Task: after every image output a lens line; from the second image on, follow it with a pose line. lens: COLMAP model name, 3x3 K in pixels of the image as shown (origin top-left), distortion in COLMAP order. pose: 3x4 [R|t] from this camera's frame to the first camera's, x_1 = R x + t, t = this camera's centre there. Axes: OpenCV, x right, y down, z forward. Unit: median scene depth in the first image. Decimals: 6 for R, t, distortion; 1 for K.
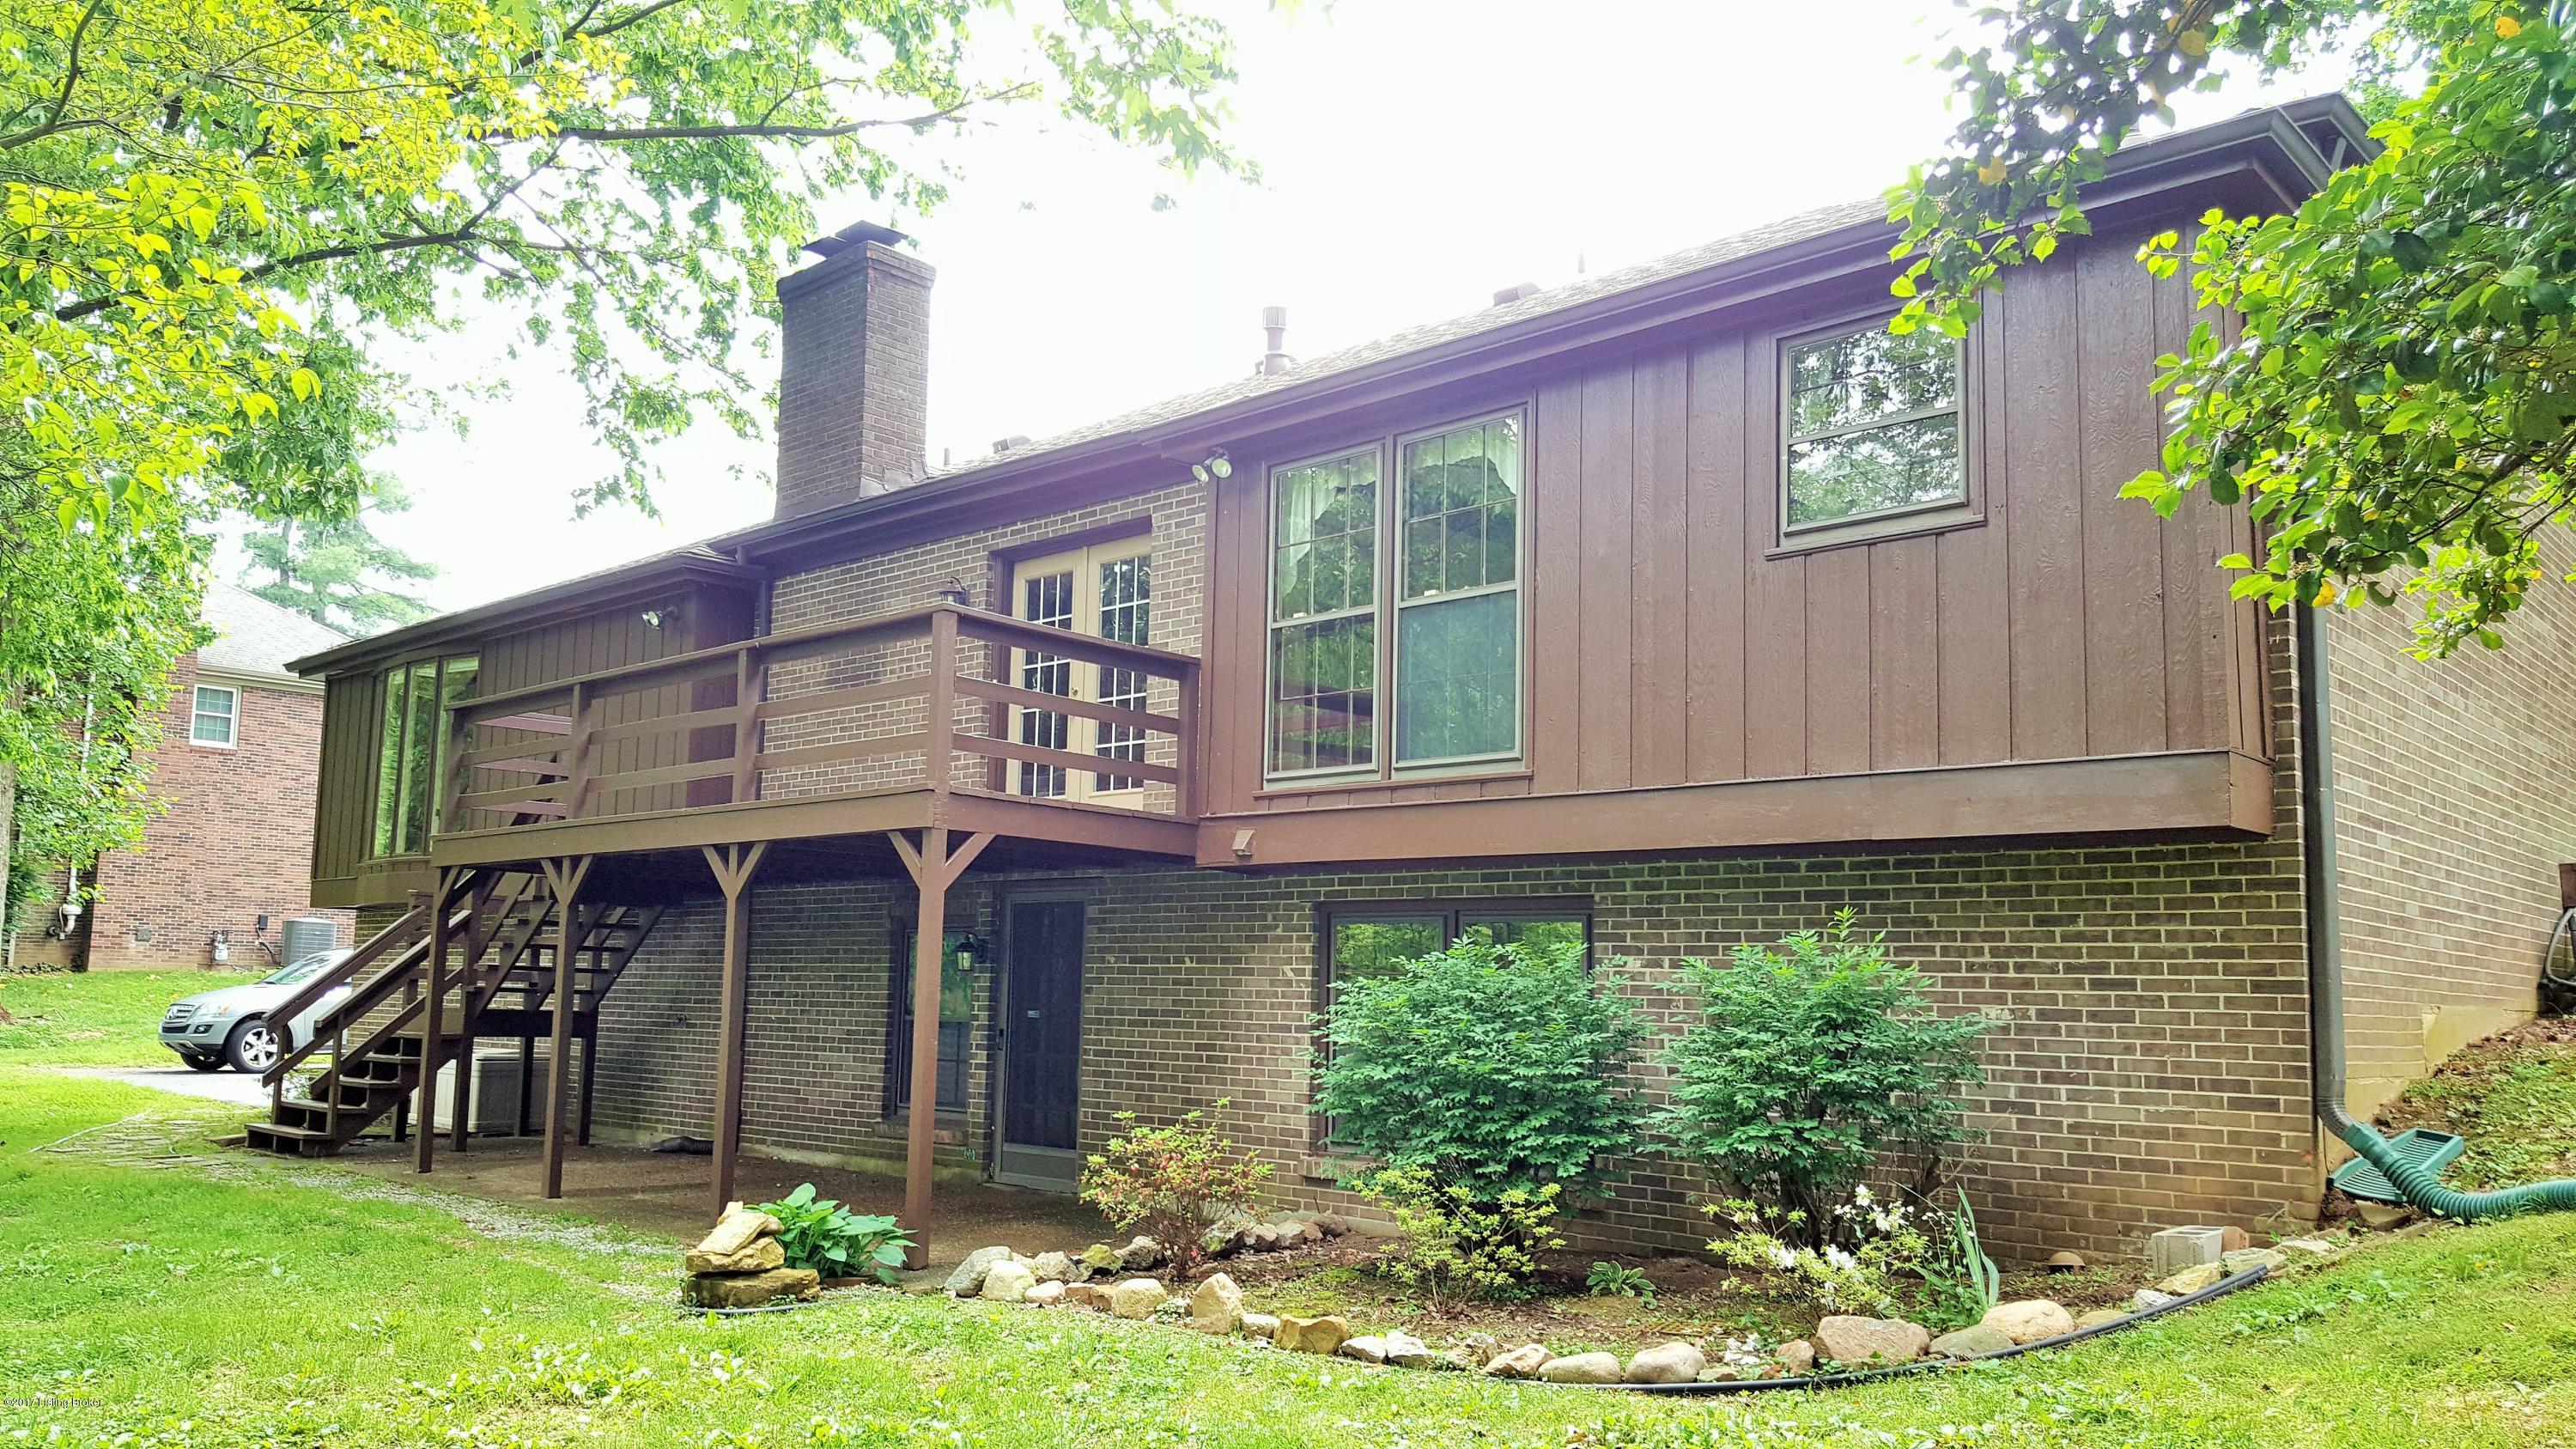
lens RADIAL K [[1934.5, 0, 1284.3], [0, 1934.5, 725.9], [0, 0, 1]] dist [0.082281, -0.119527]
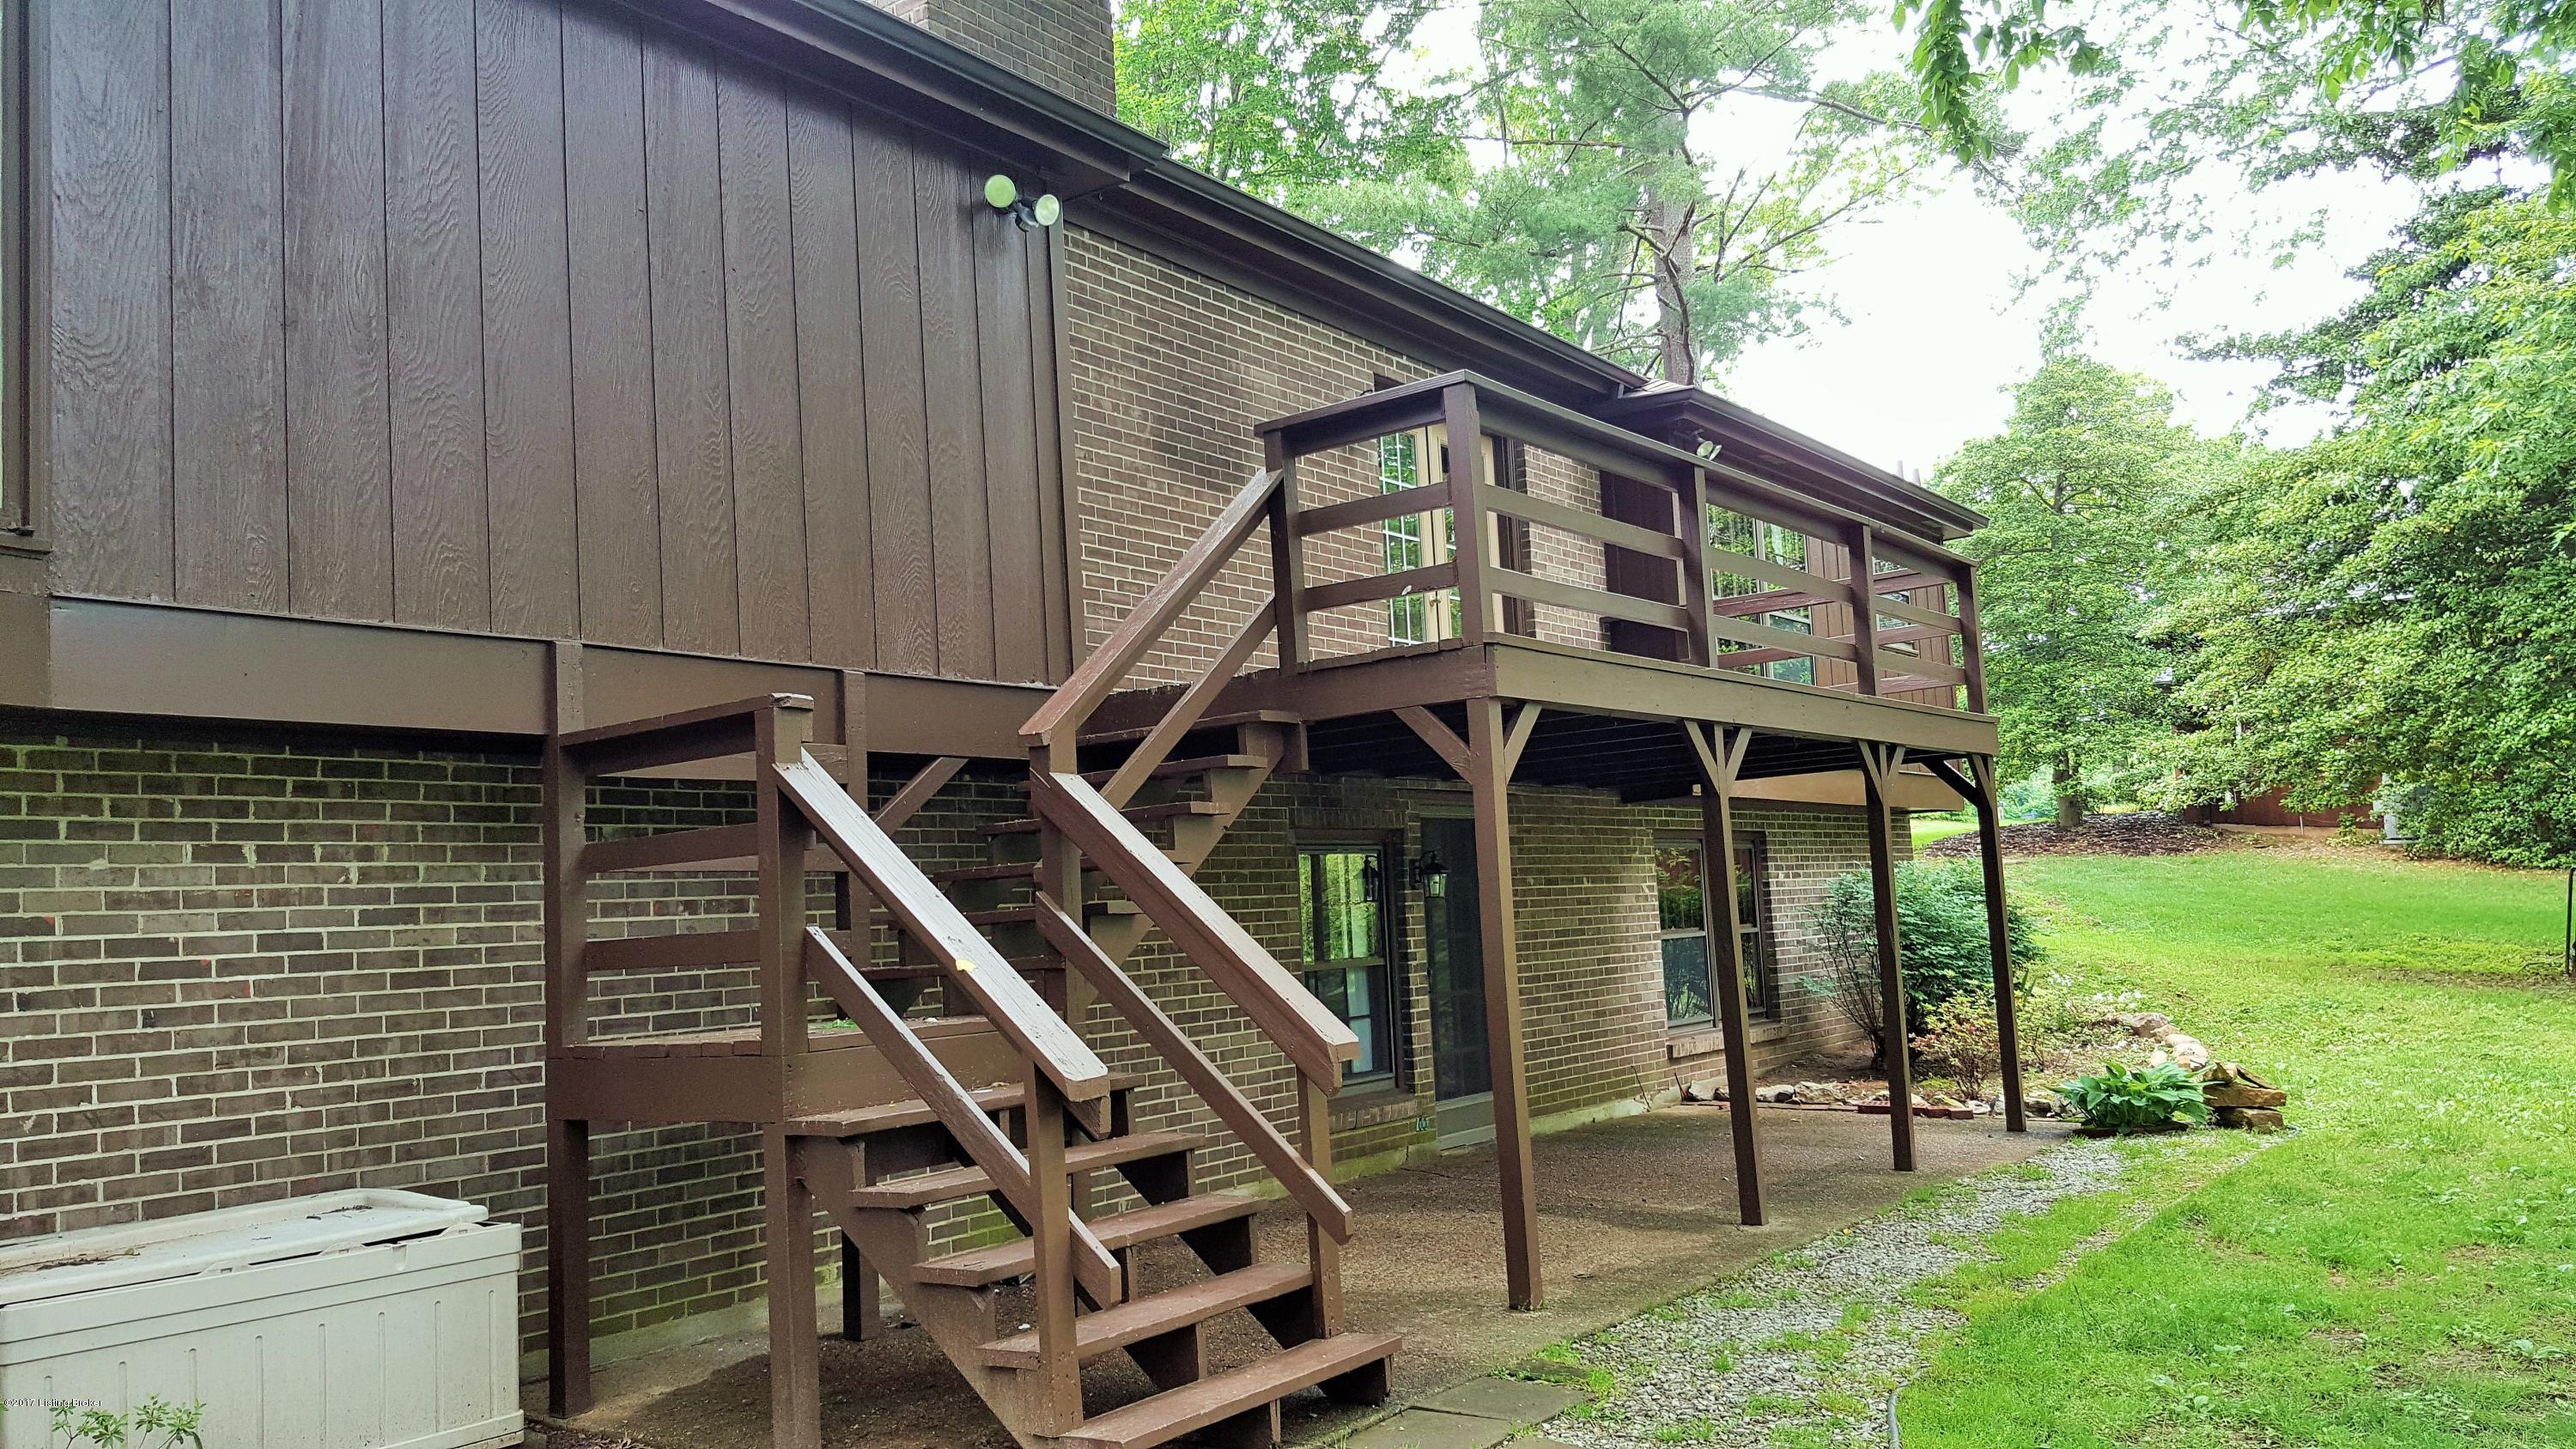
lens RADIAL K [[1934.5, 0, 1255.3], [0, 1934.5, 774.9], [0, 0, 1]] dist [0.082281, -0.119527]
pose [[-0.134562, 0.070154, 0.988419, -1.029043], [-0.079226, 0.993536, -0.081303, 0.159013], [-0.987733, -0.089249, -0.128134, 1.279190]]
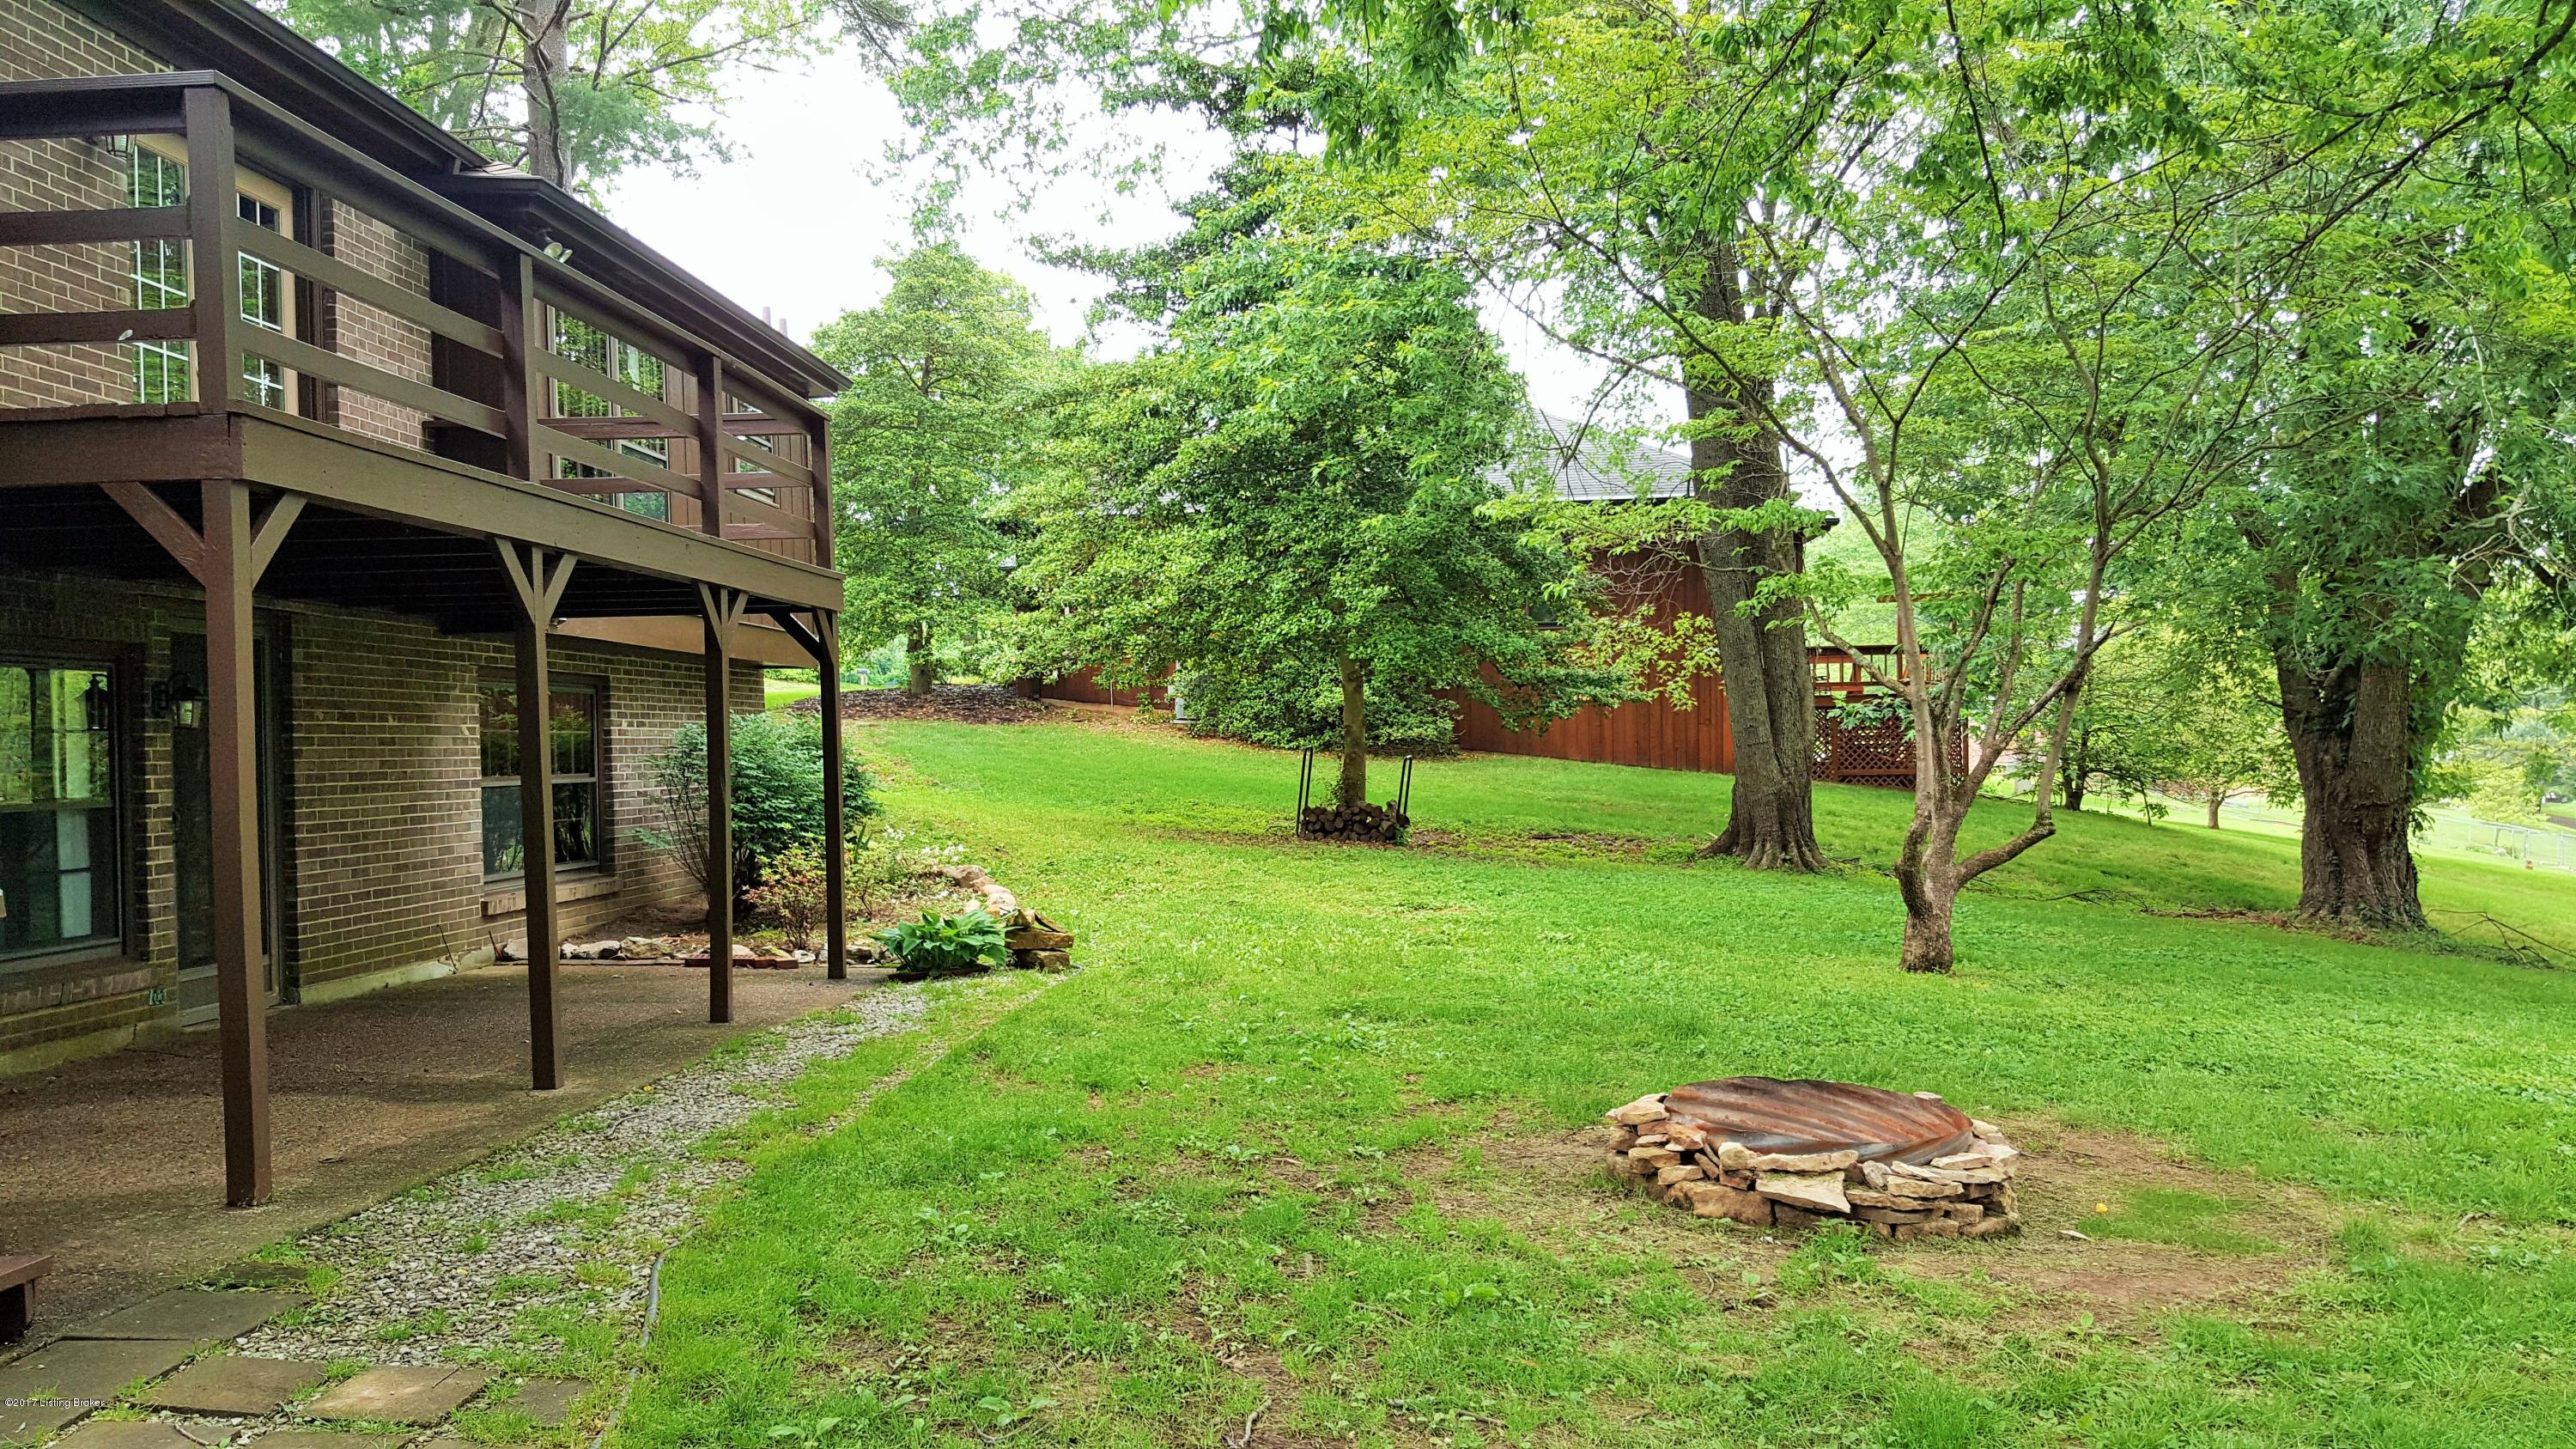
lens RADIAL K [[1934.5, 0, 1302.9], [0, 1934.5, 767.5], [0, 0, 1]] dist [0.082281, -0.119527]
pose [[-0.661980, -0.010837, 0.749443, -1.006201], [-0.089360, 0.993905, -0.064559, 0.161315], [-0.744176, -0.109707, -0.658913, 1.254627]]
